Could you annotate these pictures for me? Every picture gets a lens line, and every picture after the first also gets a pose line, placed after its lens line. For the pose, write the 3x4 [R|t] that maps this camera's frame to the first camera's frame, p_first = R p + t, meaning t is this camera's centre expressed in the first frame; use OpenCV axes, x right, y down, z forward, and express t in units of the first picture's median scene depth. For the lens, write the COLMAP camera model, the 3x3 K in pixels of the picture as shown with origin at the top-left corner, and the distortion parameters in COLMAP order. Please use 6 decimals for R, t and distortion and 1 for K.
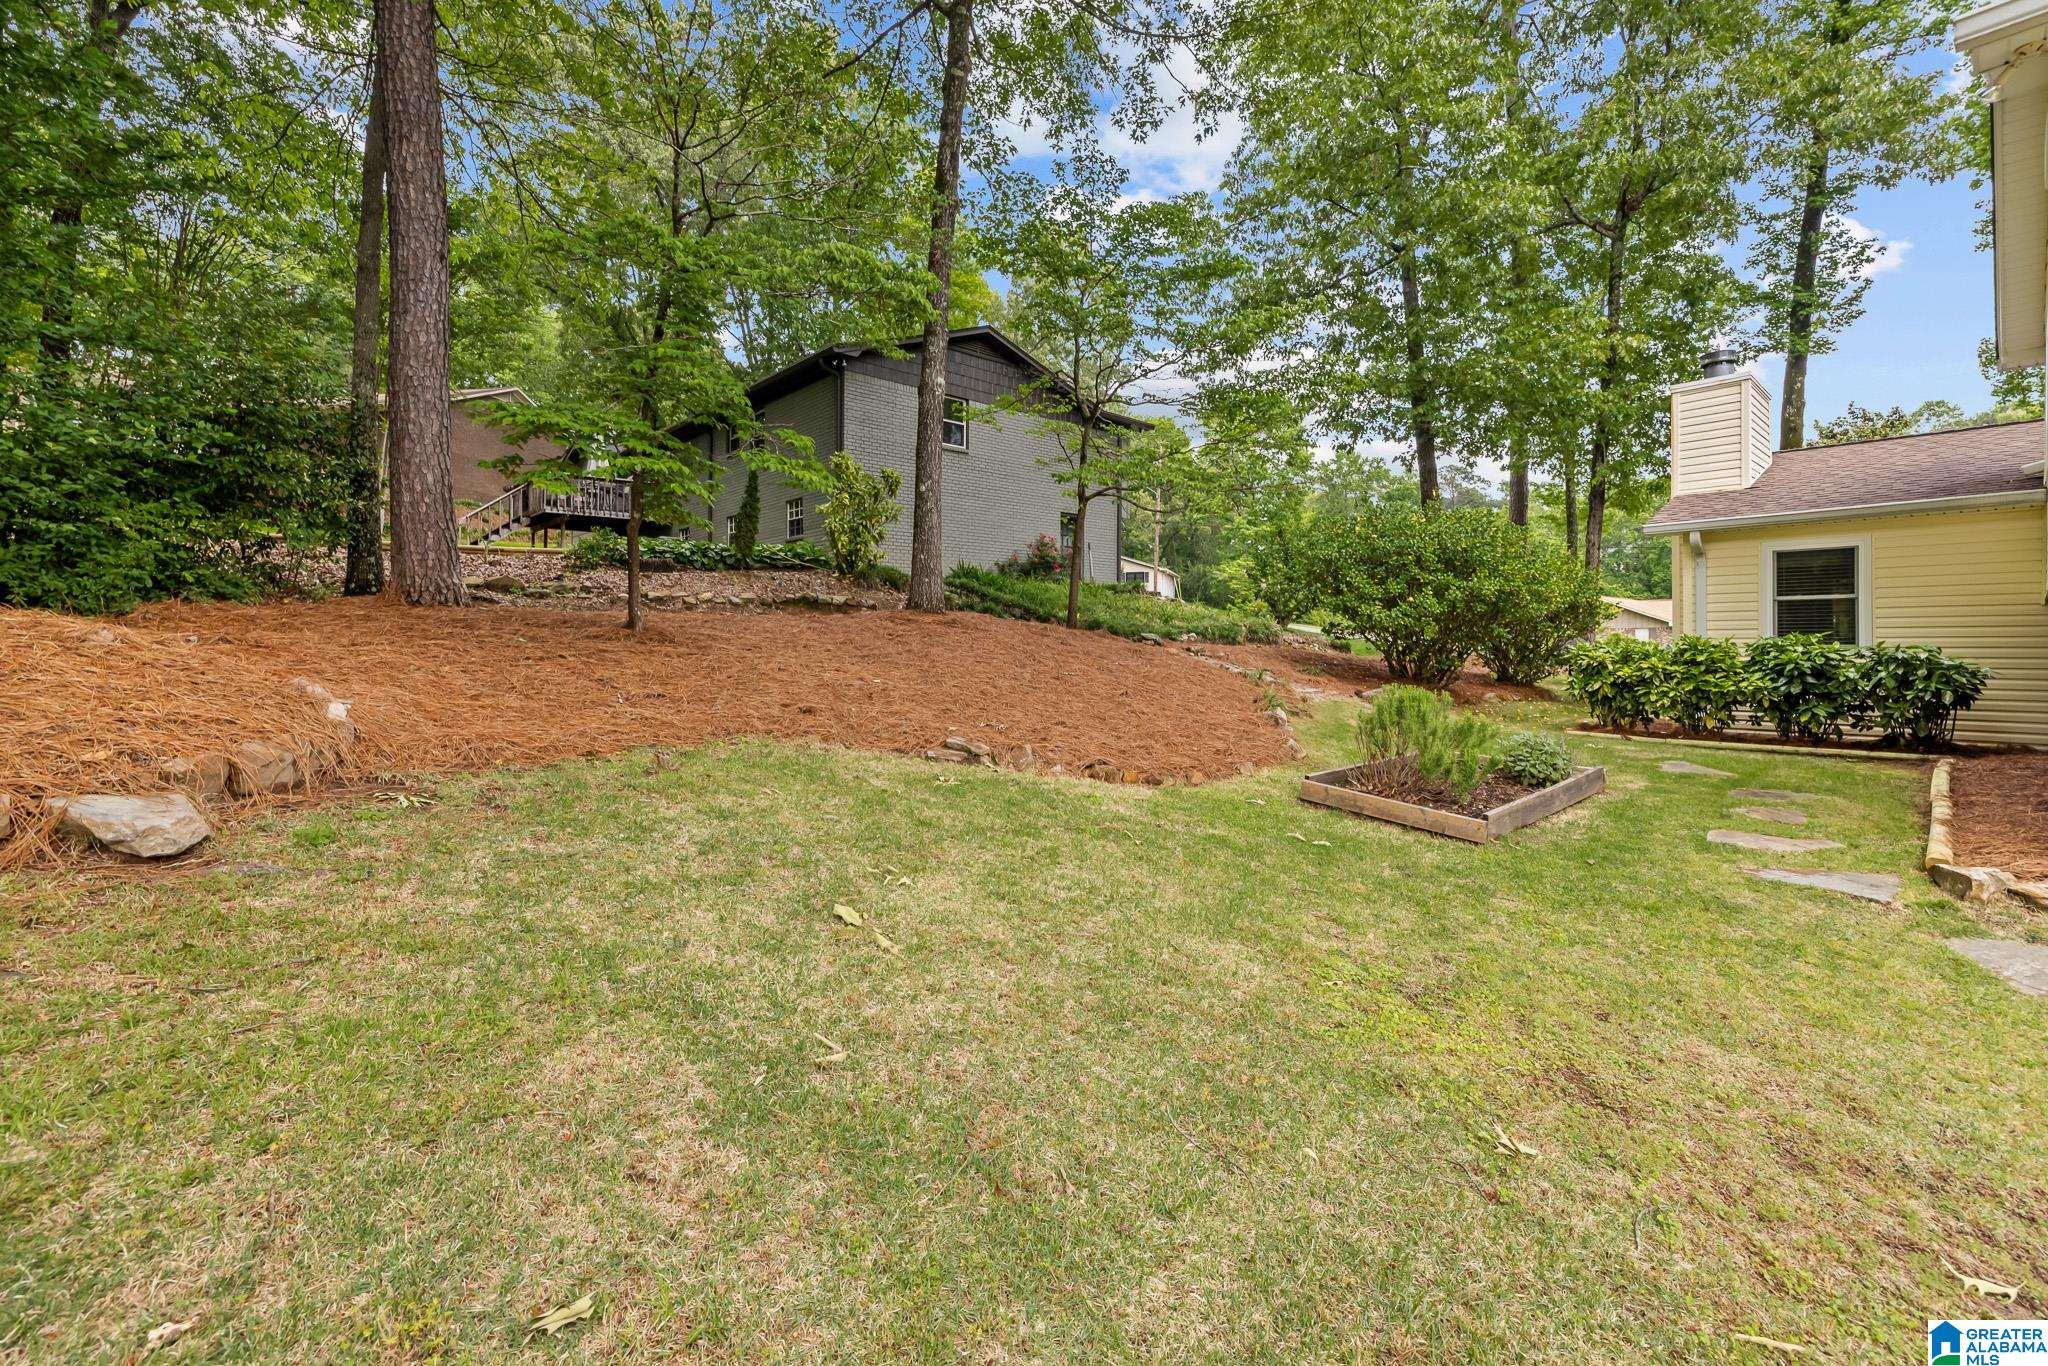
lens RADIAL K [[868.6, 0, 1020.5], [0, 868.6, 640.7], [0, 0, 1]] dist [-0.000122, 0.000041]
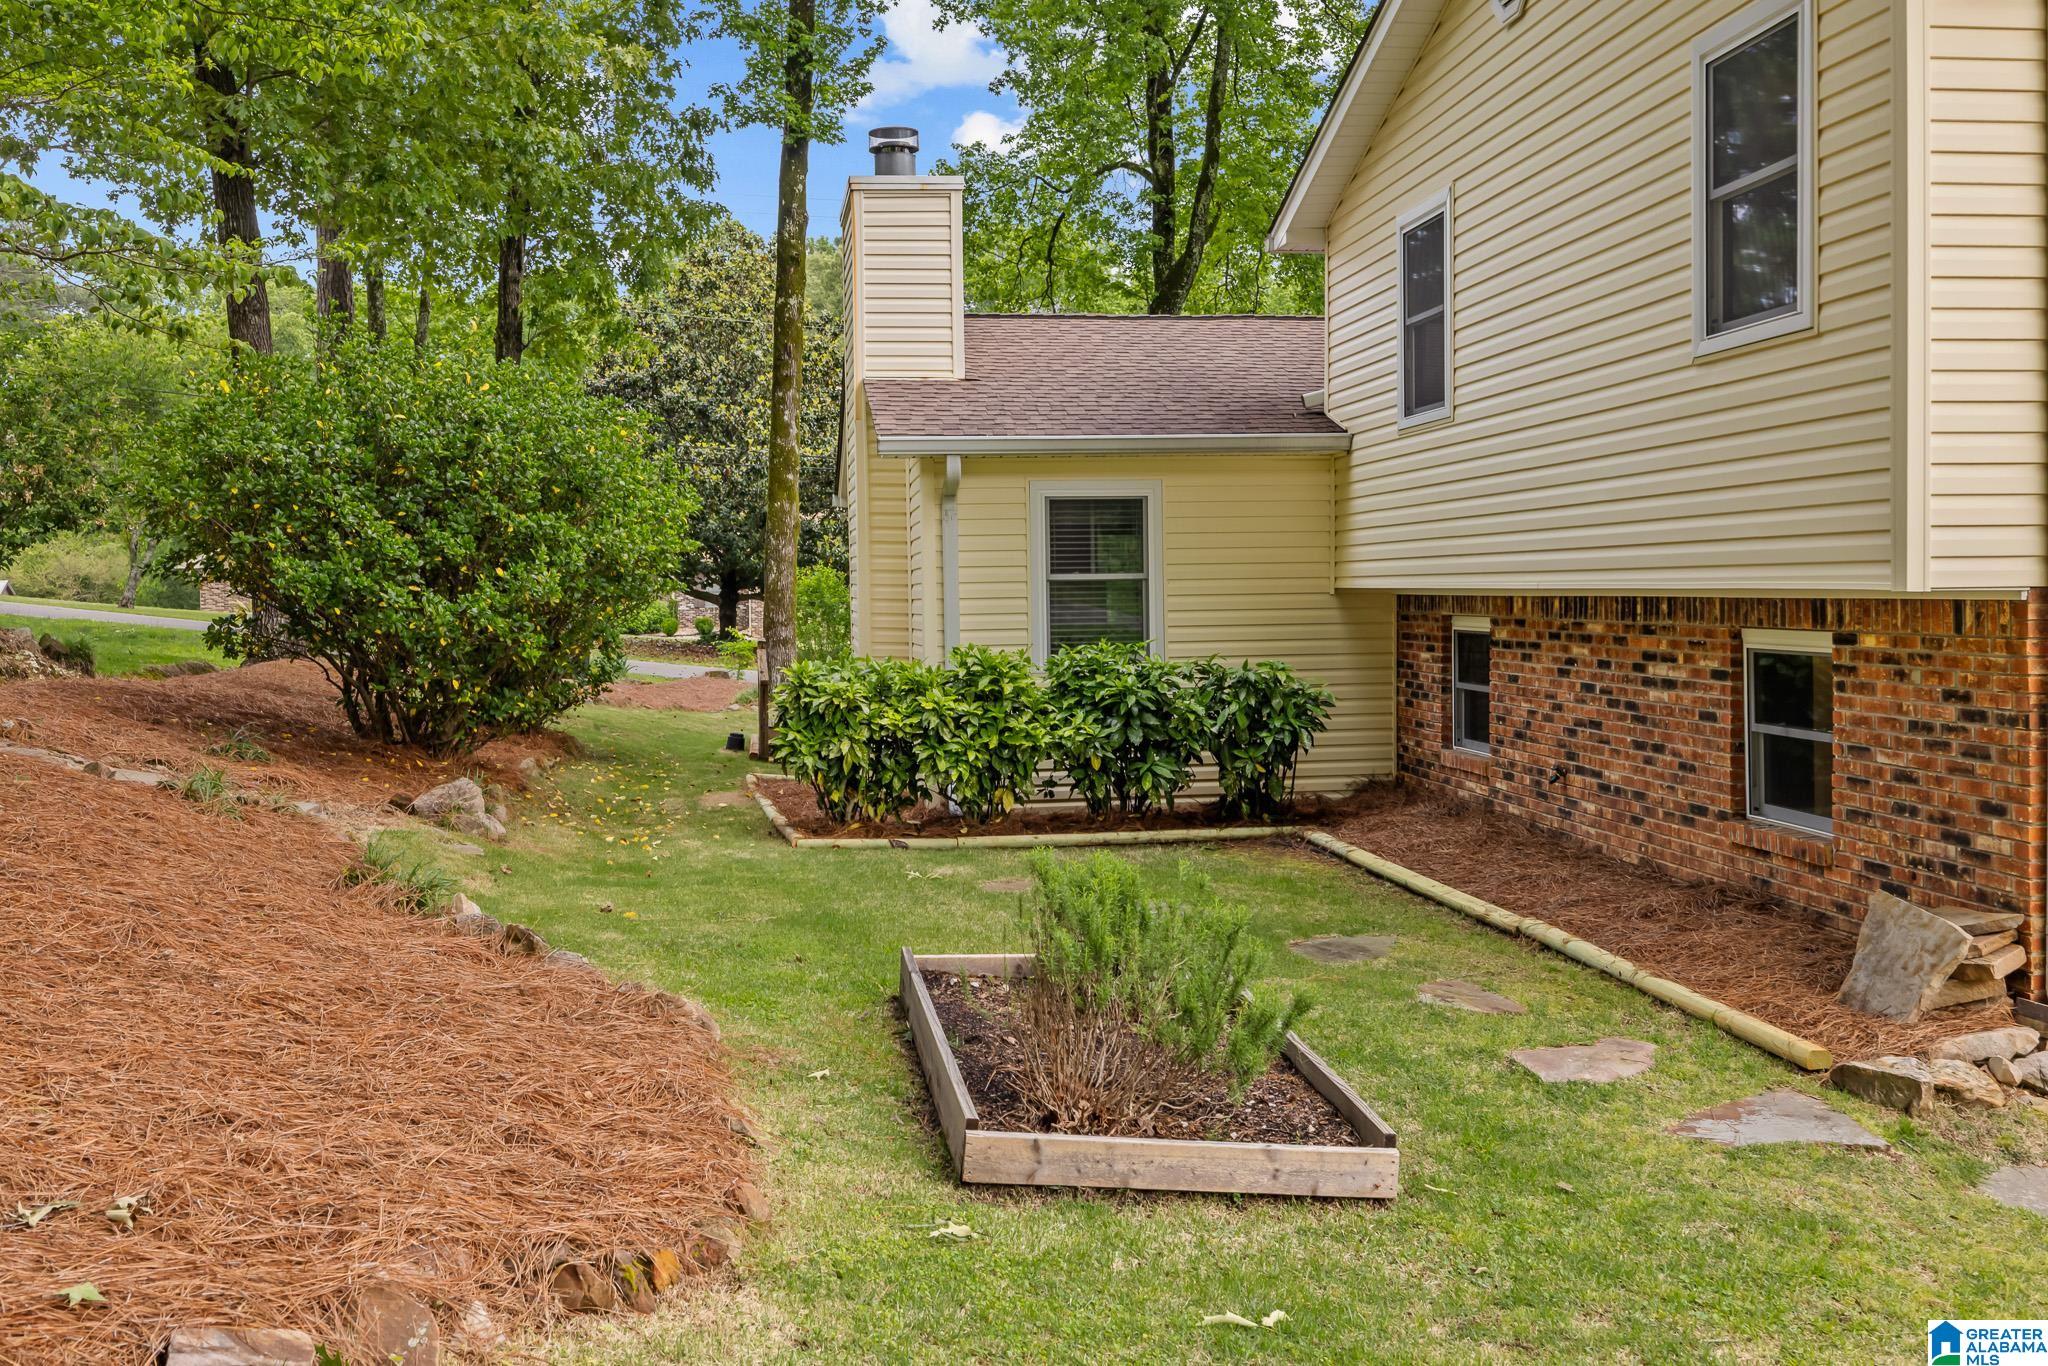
lens RADIAL K [[1874.4, 0, 1024.9], [0, 1874.4, 591.1], [0, 0, 1]] dist [0.003275, 0.001339]
pose [[0.552058, -0.011201, 0.833731, -0.205389], [0.006878, 0.999937, 0.008880, -0.050839], [-0.833778, 0.000832, 0.552100, 0.310483]]
